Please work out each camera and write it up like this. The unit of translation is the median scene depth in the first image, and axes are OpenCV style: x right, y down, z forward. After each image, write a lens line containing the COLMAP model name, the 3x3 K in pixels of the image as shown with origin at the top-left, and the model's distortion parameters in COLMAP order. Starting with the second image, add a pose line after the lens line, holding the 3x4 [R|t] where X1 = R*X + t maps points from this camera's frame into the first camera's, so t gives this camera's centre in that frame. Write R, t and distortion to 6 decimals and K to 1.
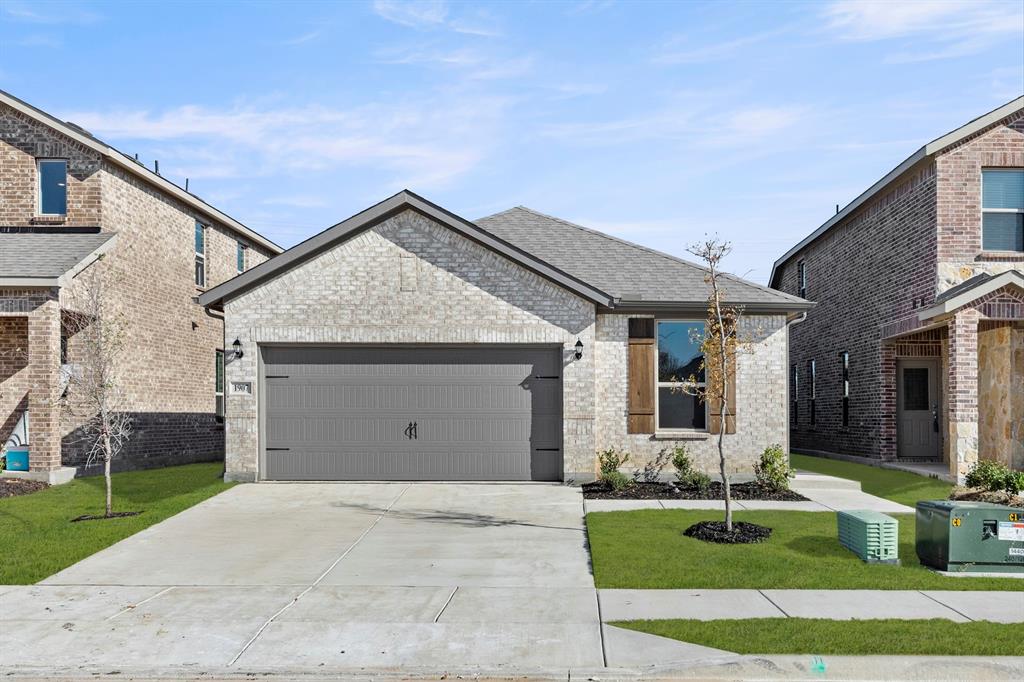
lens RADIAL K [[711.7, 0, 512.0], [0, 711.7, 341.0], [0, 0, 1]] dist [0.003817, 0.001348]
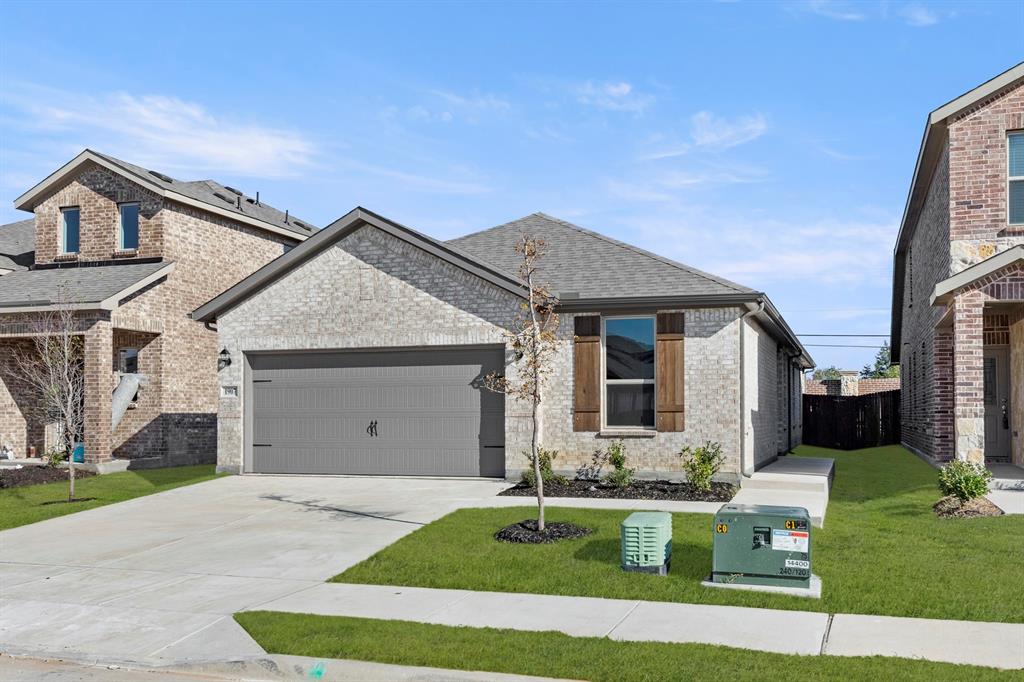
lens RADIAL K [[669.4, 0, 464.0], [0, 669.4, 338.4], [0, 0, 1]] dist [0.004098, 0.002049]
pose [[0.973790, -0.032464, -0.225121, 0.226455], [0.030587, 0.999462, -0.011821, 0.005172], [0.225384, 0.004626, 0.974259, 0.040671]]
